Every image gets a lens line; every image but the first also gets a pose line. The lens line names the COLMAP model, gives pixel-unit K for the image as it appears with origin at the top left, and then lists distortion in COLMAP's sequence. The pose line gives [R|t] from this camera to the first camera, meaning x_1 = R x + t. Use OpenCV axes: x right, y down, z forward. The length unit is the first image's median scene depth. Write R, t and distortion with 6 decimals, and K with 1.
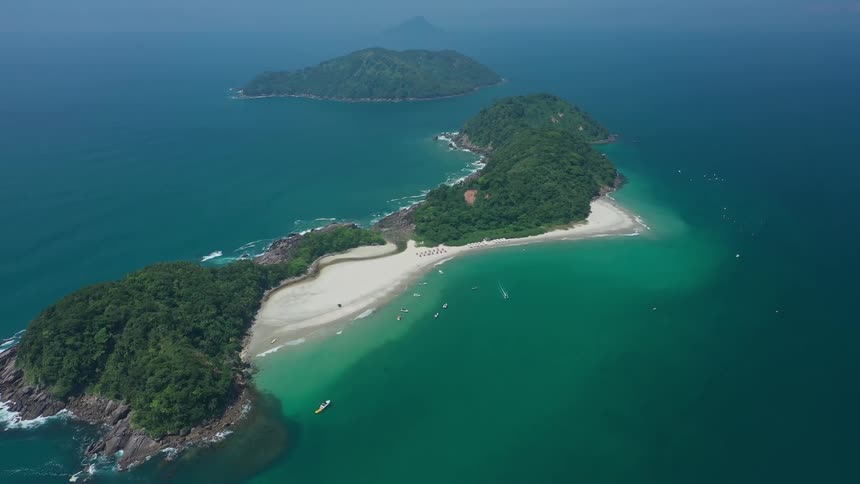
lens RADIAL K [[687.7, 0, 426.1], [0, 687.7, 240.4], [0, 0, 1]] dist [-0.001961, -0.001126]
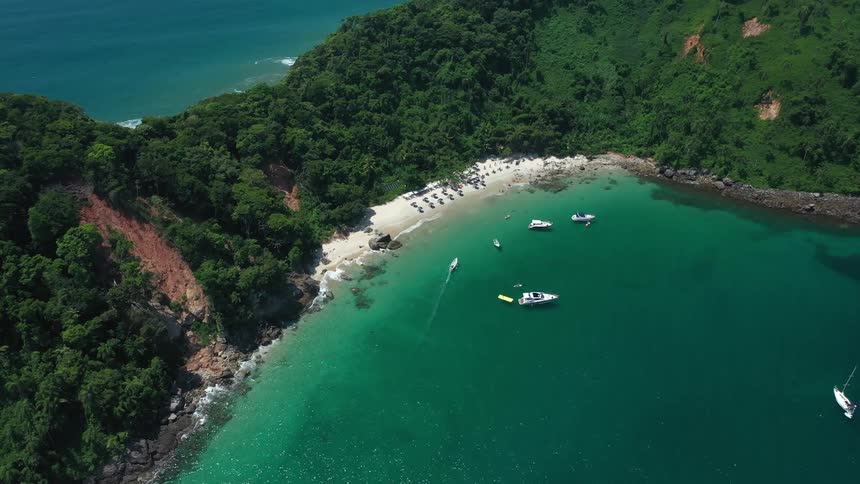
lens RADIAL K [[687.7, 0, 430.1], [0, 687.7, 245.5], [0, 0, 1]] dist [-0.001961, -0.001126]
pose [[0.625965, 0.434889, -0.647333, 0.210767], [-0.229921, 0.896092, 0.379677, -0.120228], [0.745188, -0.088829, 0.660912, 0.498531]]
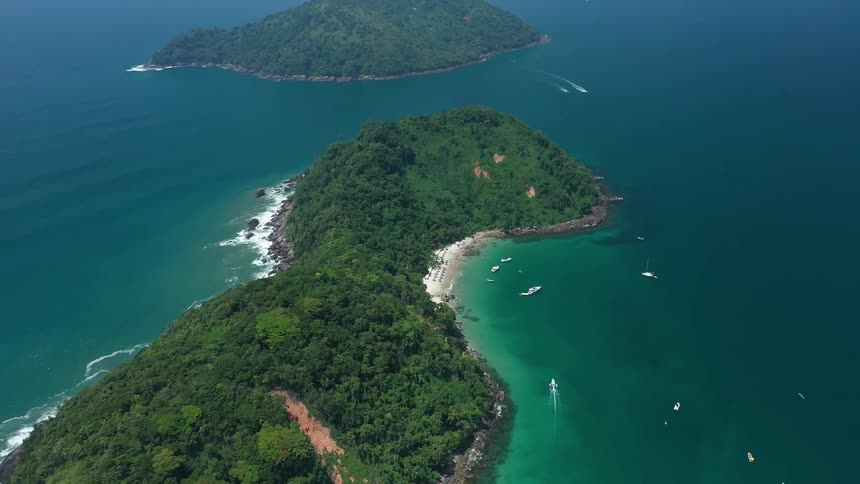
lens RADIAL K [[687.7, 0, 432.8], [0, 687.7, 242.9], [0, 0, 1]] dist [-0.001961, -0.001126]
pose [[0.987461, 0.053824, -0.148404, 0.150775], [-0.039595, 0.994475, 0.097221, -0.112646], [0.152817, -0.090125, 0.984136, 0.336683]]
